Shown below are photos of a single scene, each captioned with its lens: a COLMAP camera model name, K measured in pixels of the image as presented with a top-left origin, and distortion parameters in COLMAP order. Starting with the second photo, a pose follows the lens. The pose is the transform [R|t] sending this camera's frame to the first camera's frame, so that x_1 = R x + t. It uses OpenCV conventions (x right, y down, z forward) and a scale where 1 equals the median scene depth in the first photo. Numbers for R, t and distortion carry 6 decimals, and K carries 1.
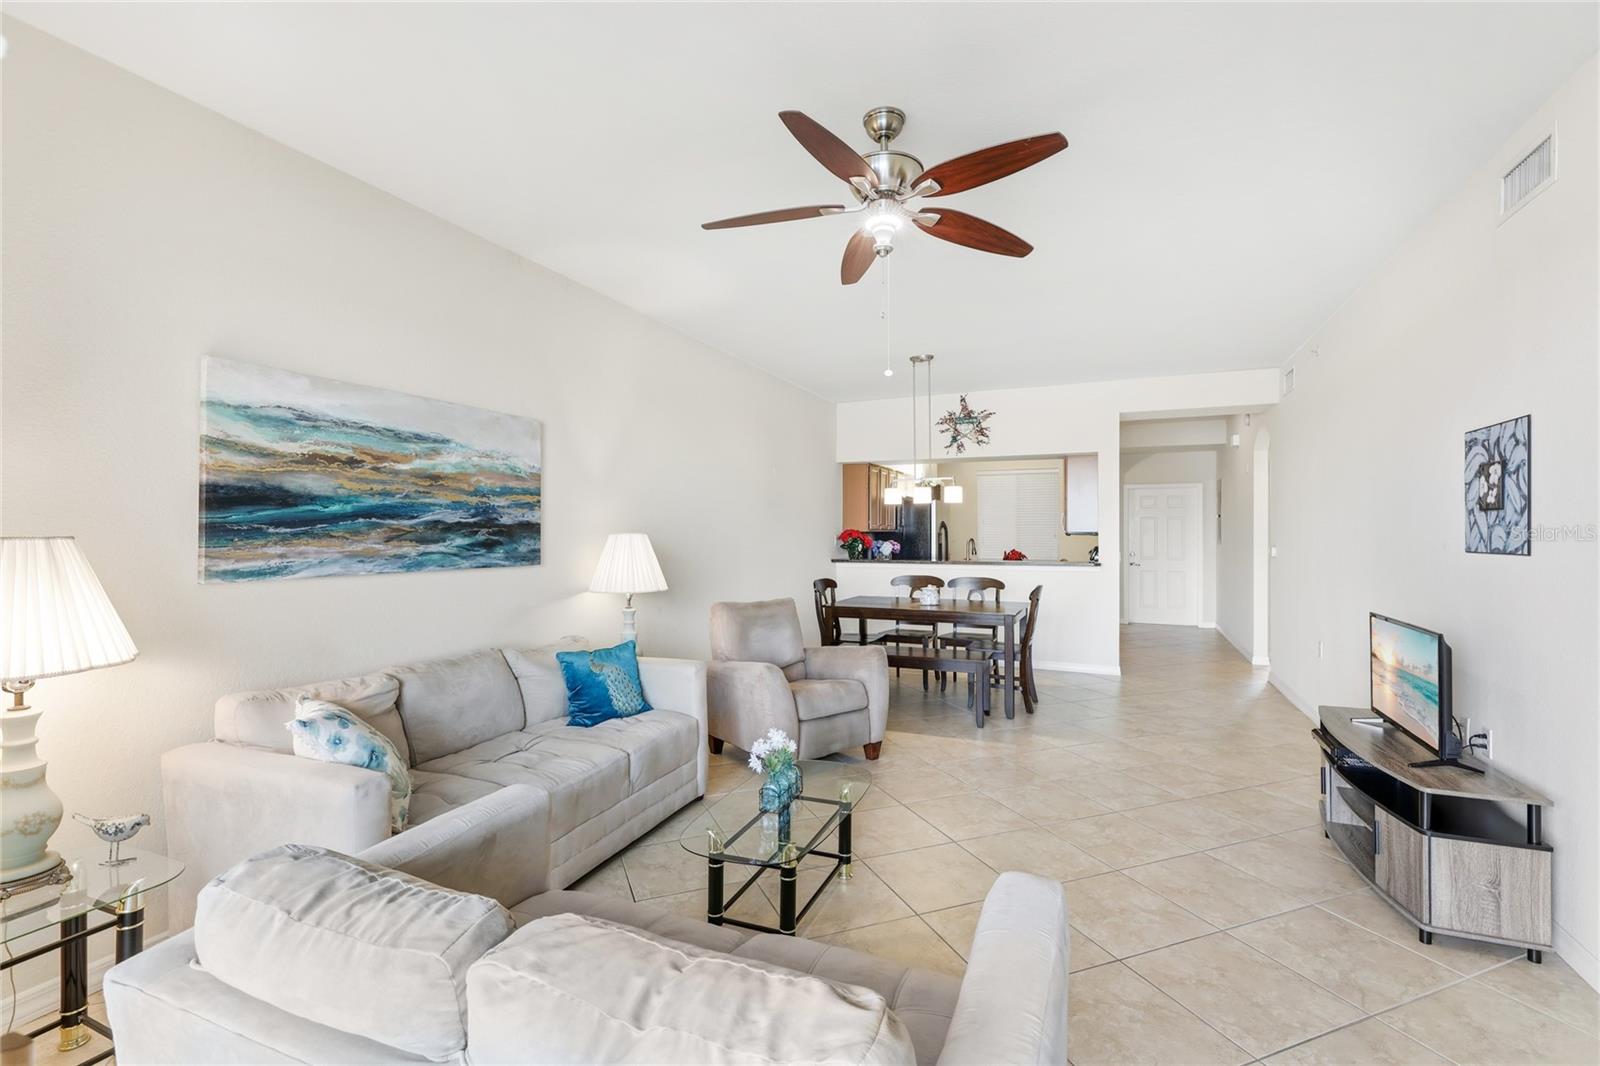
lens RADIAL K [[724.9, 0, 796.0], [0, 724.9, 530.6], [0, 0, 1]] dist [0.000529, 0.000025]
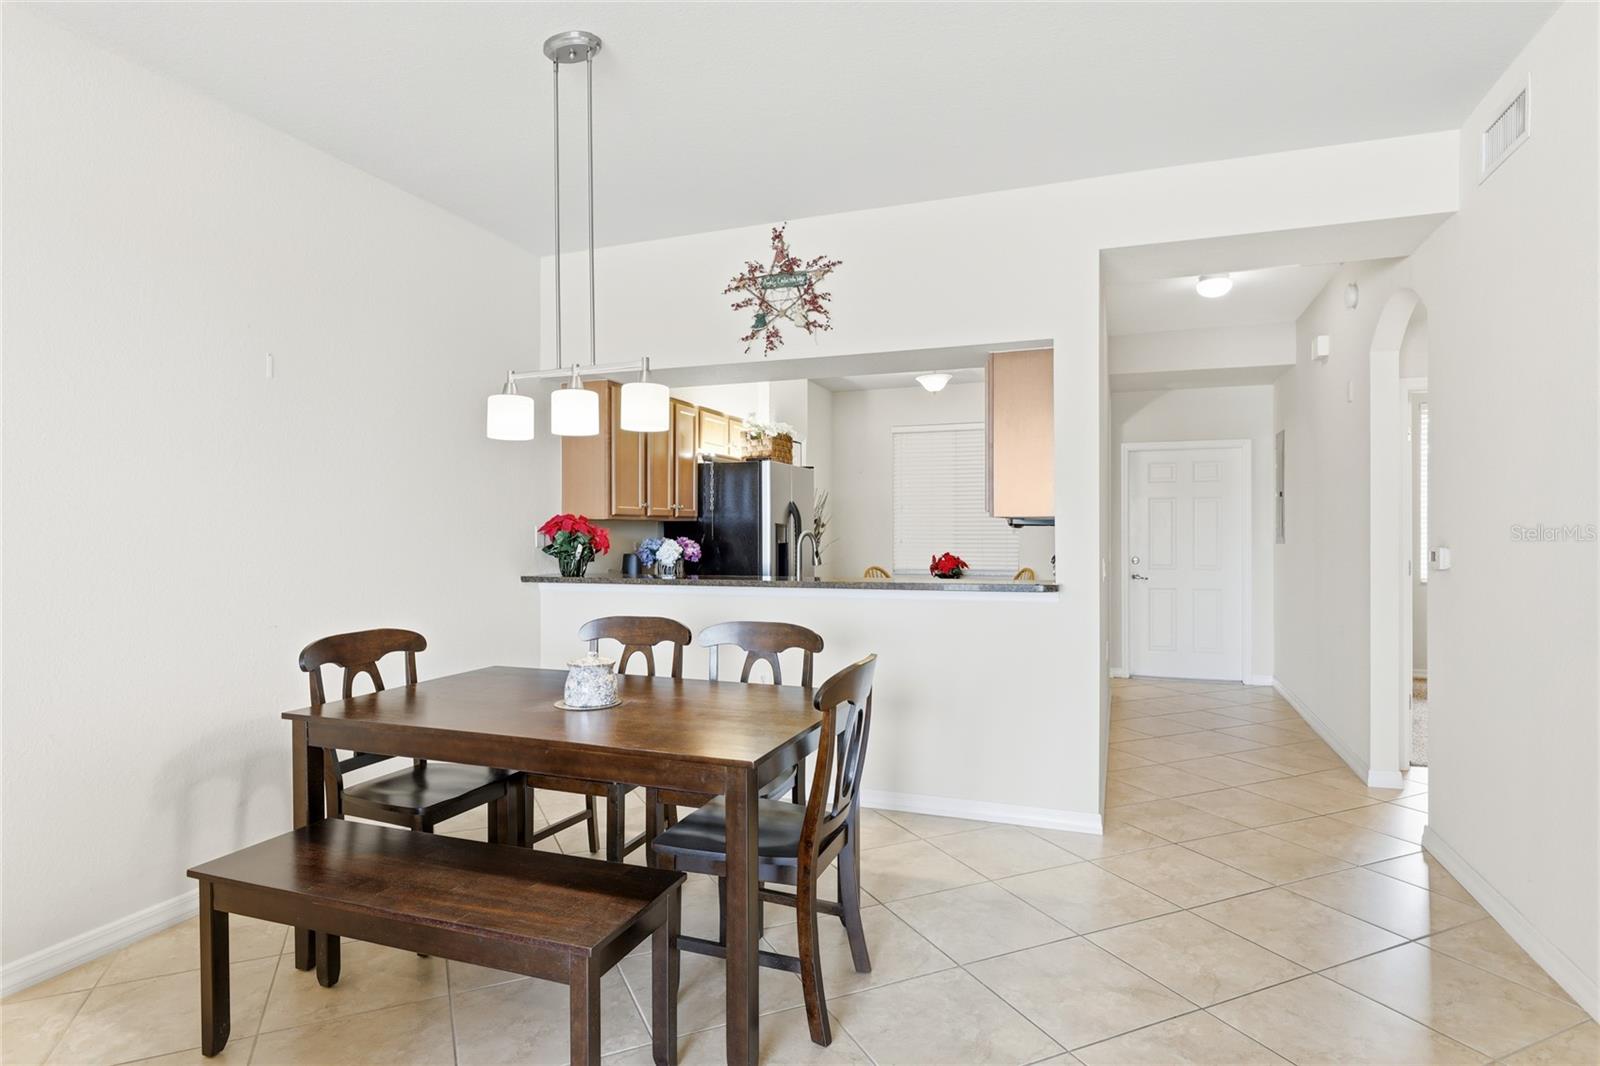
lens RADIAL K [[890.9, 0, 801.7], [0, 890.9, 529.0], [0, 0, 1]] dist [0.005120, -0.000638]
pose [[0.997599, -0.001953, 0.069228, 0.205260], [0.001974, 0.999998, -0.000236, 0.009037], [-0.069227, 0.000372, 0.997601, 0.422454]]
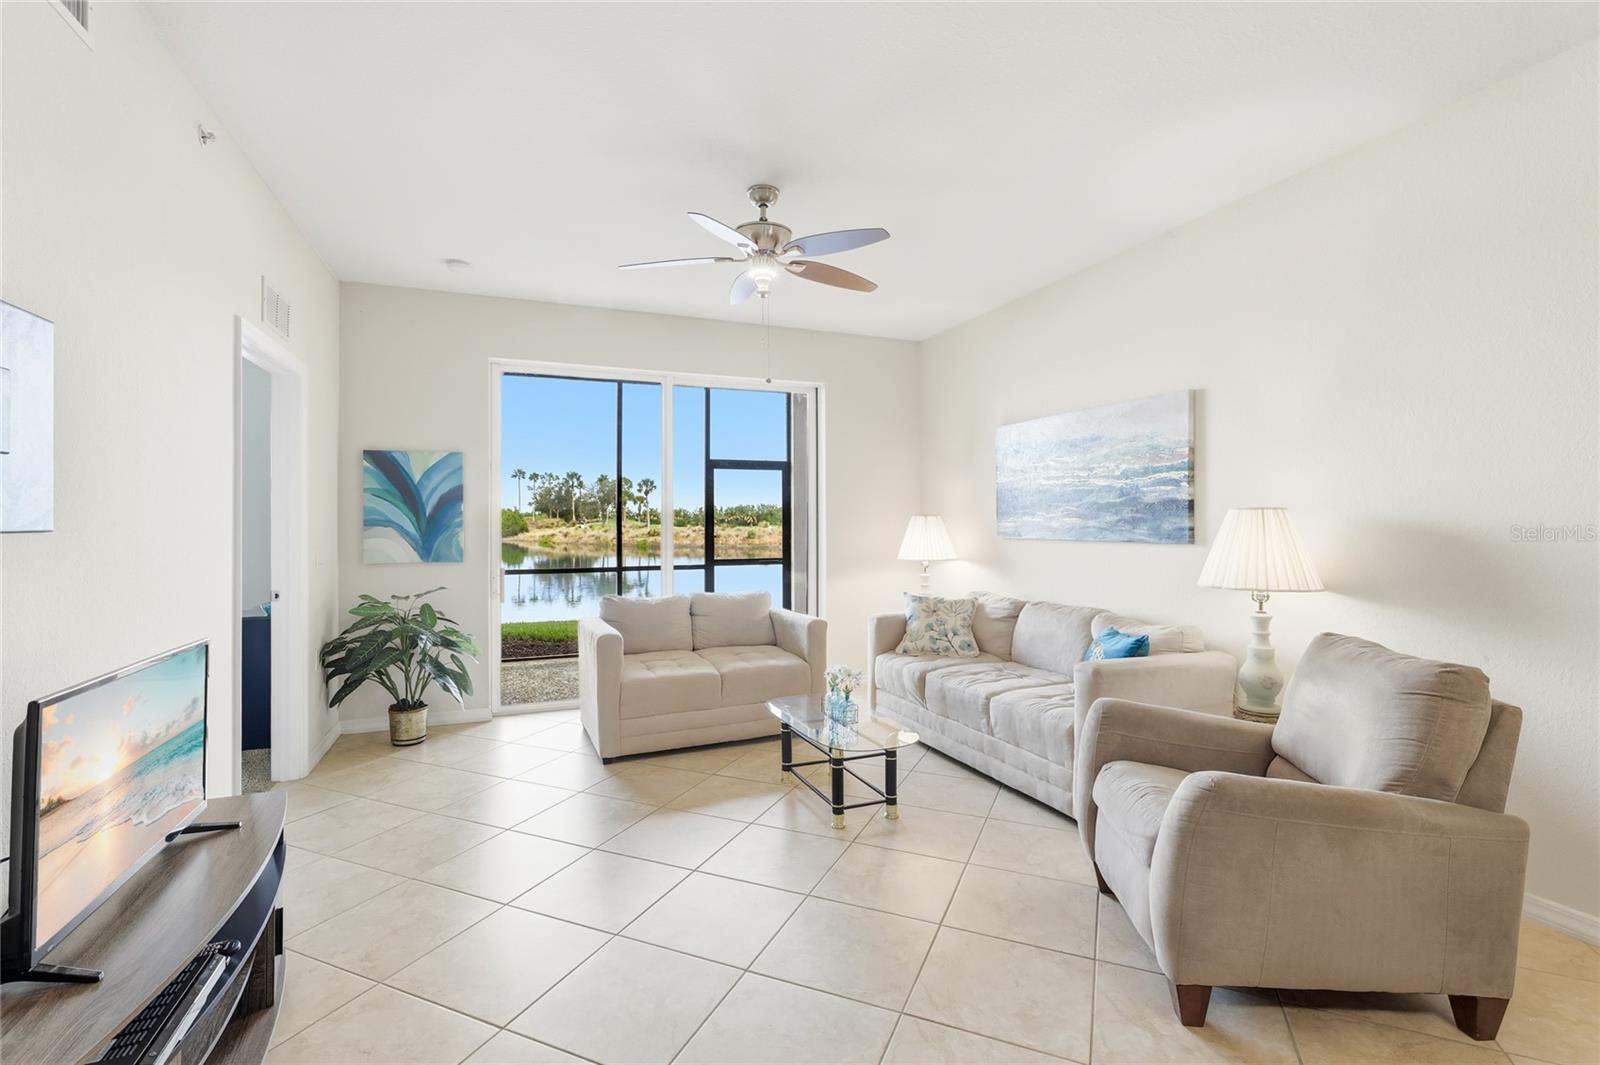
lens RADIAL K [[724.9, 0, 802.4], [0, 724.9, 527.4], [0, 0, 1]] dist [0.000529, 0.000025]
pose [[-0.710801, 0.006984, -0.703358, 0.462152], [0.004994, 0.999976, 0.004882, 0.013316], [0.703375, -0.000042, -0.710819, 0.925693]]
